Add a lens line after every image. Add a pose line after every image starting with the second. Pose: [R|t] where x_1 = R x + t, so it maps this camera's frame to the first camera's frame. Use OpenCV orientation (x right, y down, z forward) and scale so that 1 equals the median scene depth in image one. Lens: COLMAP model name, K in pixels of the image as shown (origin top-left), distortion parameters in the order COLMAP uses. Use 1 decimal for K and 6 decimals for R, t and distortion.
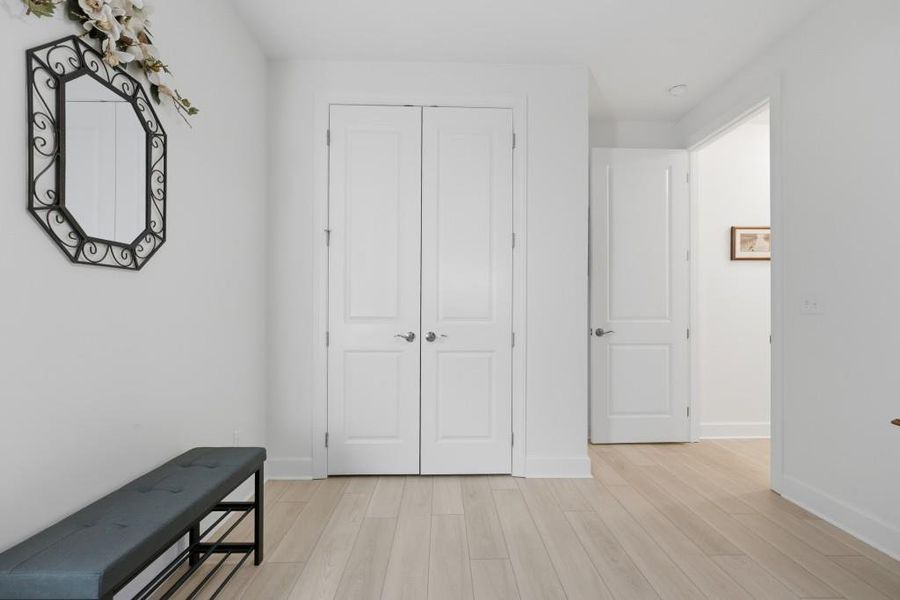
lens RADIAL K [[378.1, 0, 448.0], [0, 378.1, 307.6], [0, 0, 1]] dist [0.000473, 0.000089]
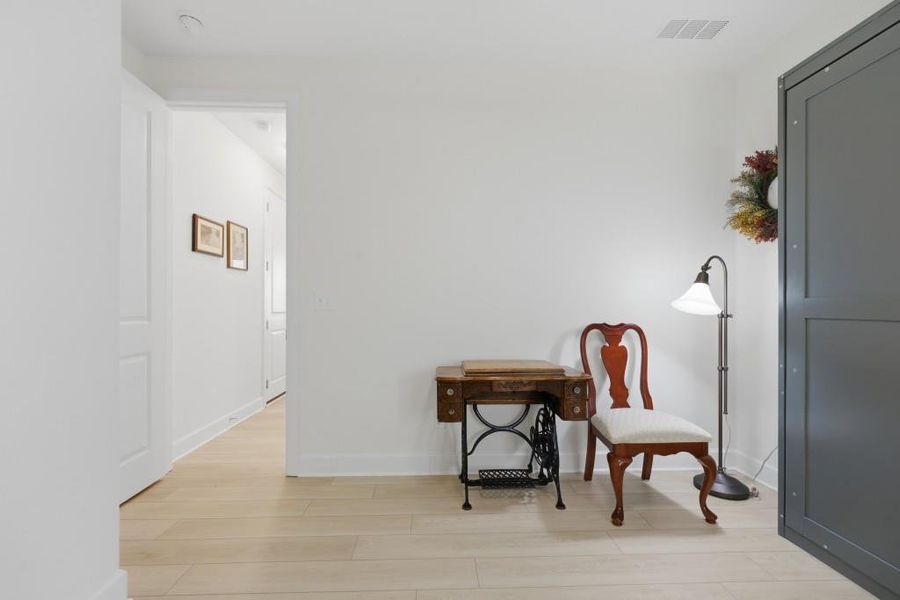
lens RADIAL K [[378.1, 0, 448.0], [0, 378.1, 307.6], [0, 0, 1]] dist [0.000473, 0.000089]
pose [[-0.008119, -0.003967, 0.999959, -0.155656], [-0.003009, 0.999988, 0.003943, 0.002600], [-0.999963, -0.002977, -0.008130, 0.420179]]
